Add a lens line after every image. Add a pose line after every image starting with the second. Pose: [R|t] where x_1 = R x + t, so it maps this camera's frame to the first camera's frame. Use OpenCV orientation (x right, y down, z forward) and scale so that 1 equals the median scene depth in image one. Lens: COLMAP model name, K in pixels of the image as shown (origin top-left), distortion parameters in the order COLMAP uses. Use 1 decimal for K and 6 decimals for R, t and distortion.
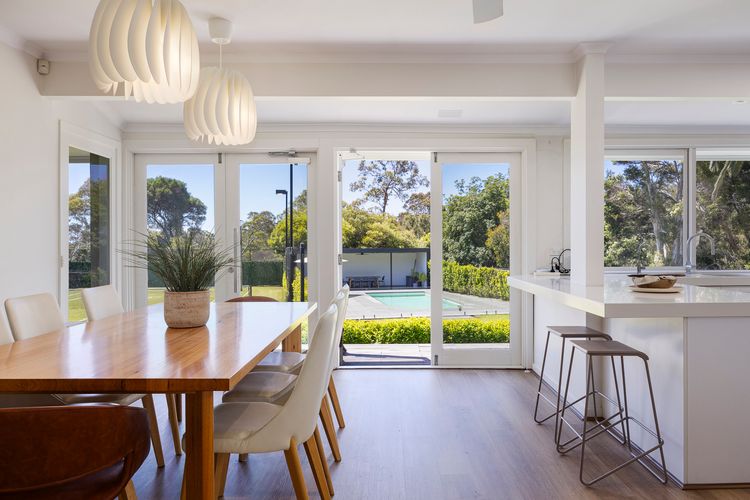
lens RADIAL K [[546.7, 0, 396.5], [0, 546.7, 248.4], [0, 0, 1]] dist [0.000350, 0.000570]
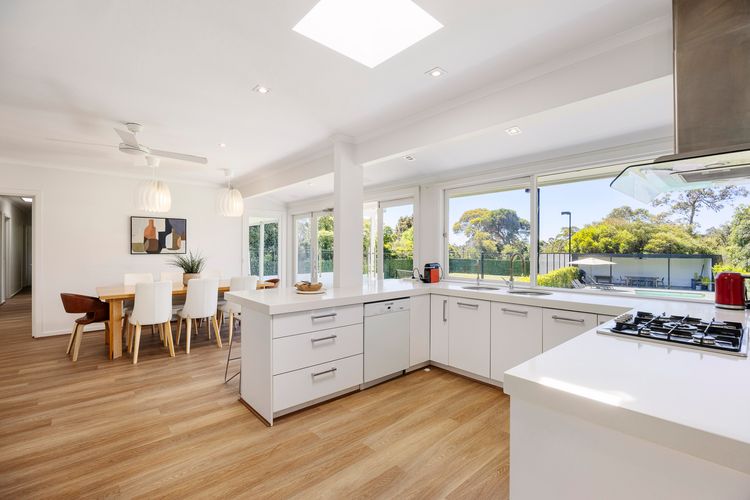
lens RADIAL K [[343.6, 0, 377.4], [0, 343.6, 249.3], [0, 0, 1]] dist [-0.003235, -0.000475]
pose [[0.661724, 0.007217, -0.749713, 0.115856], [-0.010540, 0.999944, 0.000323, -0.004054], [0.749674, 0.007688, 0.661763, 0.039023]]
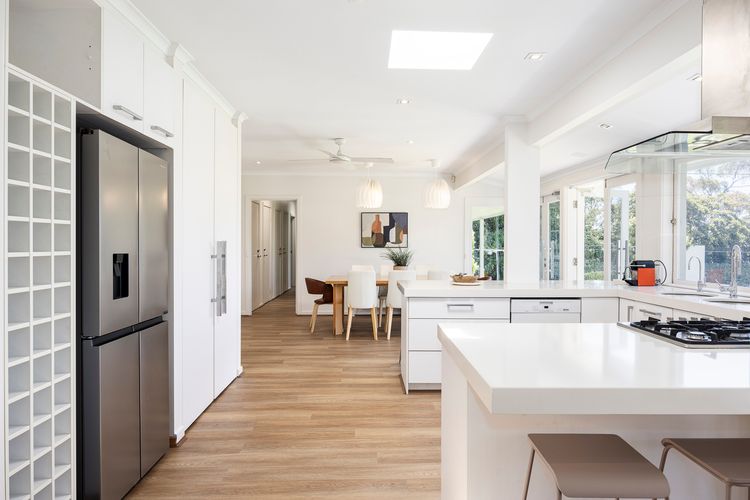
lens RADIAL K [[546.7, 0, 396.5], [0, 546.7, 248.4], [0, 0, 1]] dist [0.000350, 0.000570]
pose [[0.019587, 0.008870, -0.999769, 0.185987], [-0.011394, 0.999898, 0.008647, -0.002846], [0.999743, 0.011222, 0.019686, 0.067771]]
